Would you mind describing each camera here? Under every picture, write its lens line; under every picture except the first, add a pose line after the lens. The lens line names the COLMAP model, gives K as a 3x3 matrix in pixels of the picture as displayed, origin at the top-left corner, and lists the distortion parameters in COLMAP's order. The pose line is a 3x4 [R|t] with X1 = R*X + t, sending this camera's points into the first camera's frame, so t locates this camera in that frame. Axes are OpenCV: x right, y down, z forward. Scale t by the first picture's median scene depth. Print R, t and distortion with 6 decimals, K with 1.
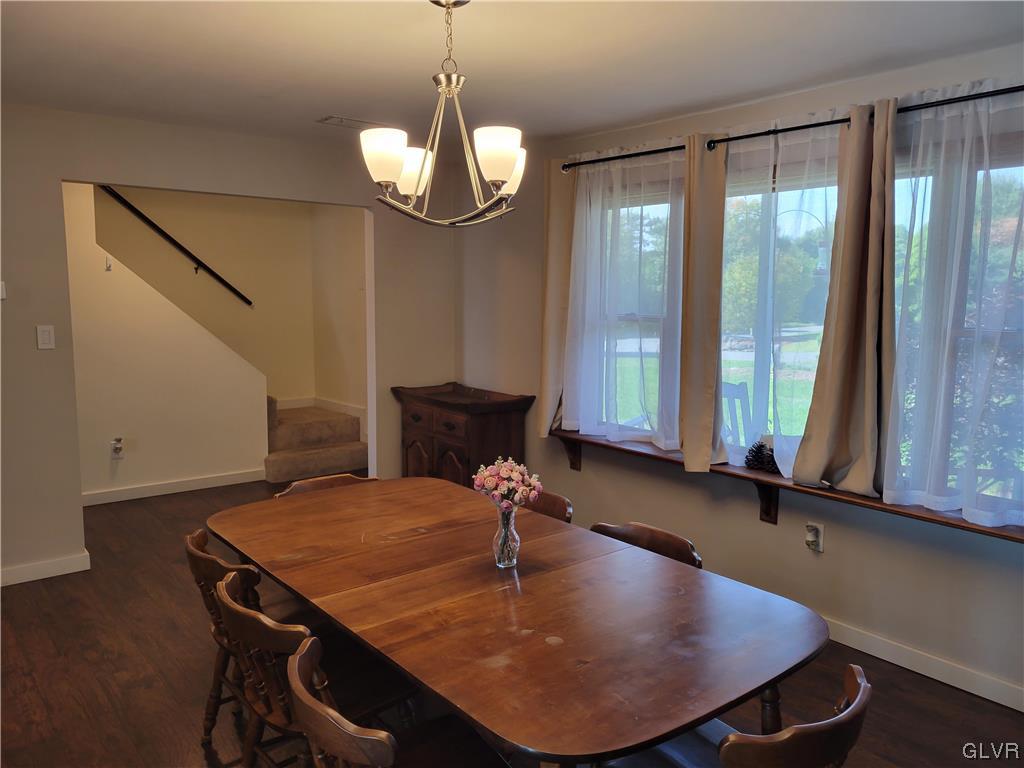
lens RADIAL K [[770.8, 0, 515.0], [0, 770.8, 390.5], [0, 0, 1]] dist [0.055418, -0.042148]
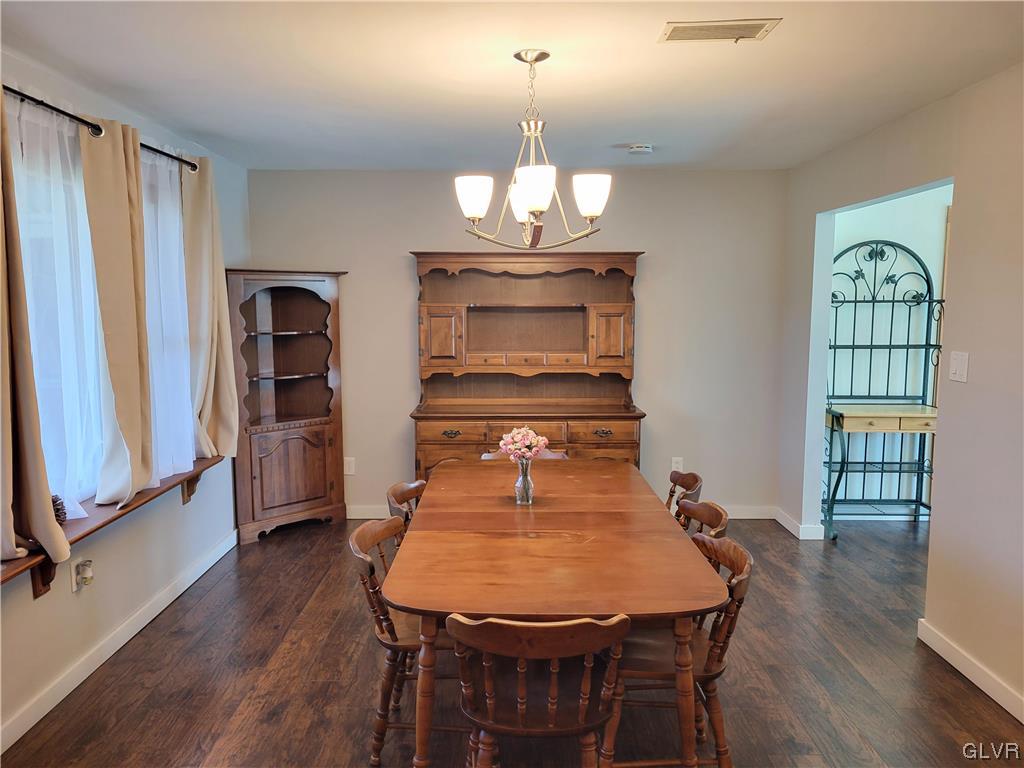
lens RADIAL K [[770.8, 0, 515.0], [0, 770.8, 390.5], [0, 0, 1]] dist [0.055418, -0.042148]
pose [[-0.777469, -0.078763, 0.623970, -0.718294], [0.077428, 0.972593, 0.219245, -0.229627], [-0.624137, 0.218769, -0.750062, 1.720169]]
